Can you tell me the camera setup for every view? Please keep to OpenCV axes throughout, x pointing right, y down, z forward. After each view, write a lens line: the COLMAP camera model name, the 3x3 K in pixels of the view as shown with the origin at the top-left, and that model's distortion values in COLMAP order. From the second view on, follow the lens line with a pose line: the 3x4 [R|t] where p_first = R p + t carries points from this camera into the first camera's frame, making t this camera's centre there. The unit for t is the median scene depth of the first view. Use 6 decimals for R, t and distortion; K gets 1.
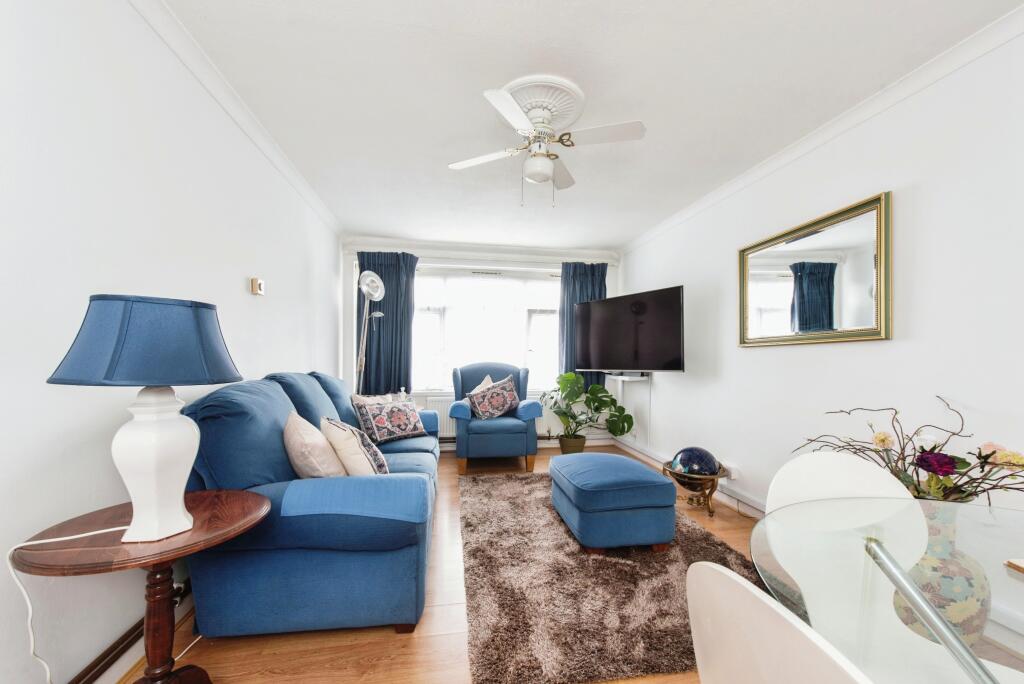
lens RADIAL K [[403.0, 0, 512.9], [0, 403.0, 367.7], [0, 0, 1]] dist [0.000412, 0.000070]
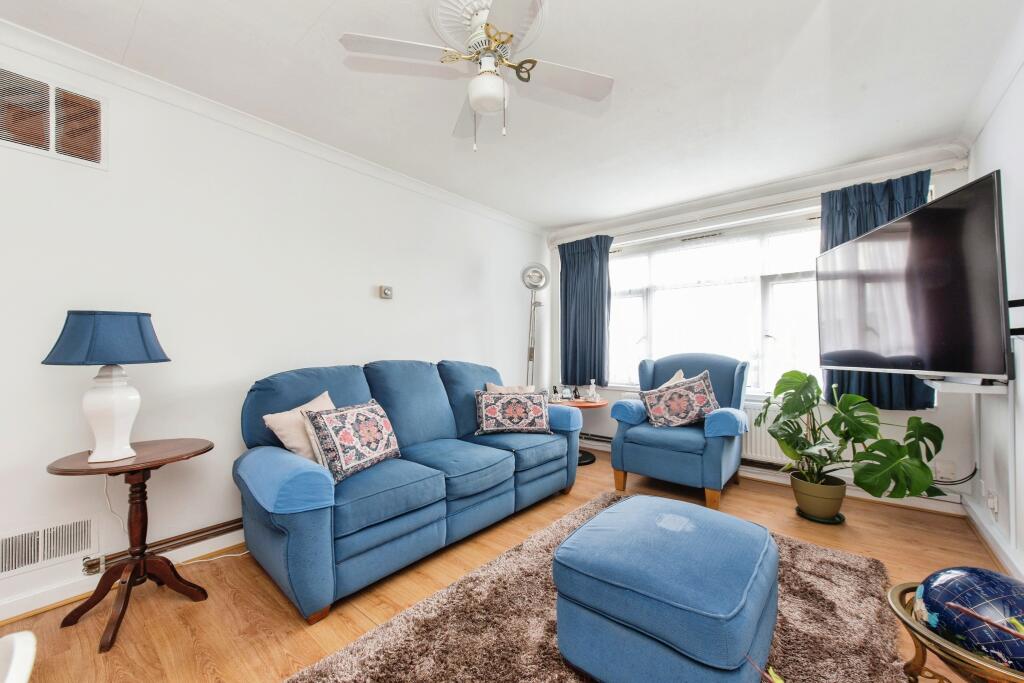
lens RADIAL K [[396.3, 0, 512.0], [0, 396.3, 341.5], [0, 0, 1]] dist [-0.000638, 0.000022]
pose [[0.639219, -0.016449, -0.768849, 0.321276], [-0.015063, 0.999312, -0.033904, -0.005215], [0.768877, 0.033253, 0.638531, 0.279059]]
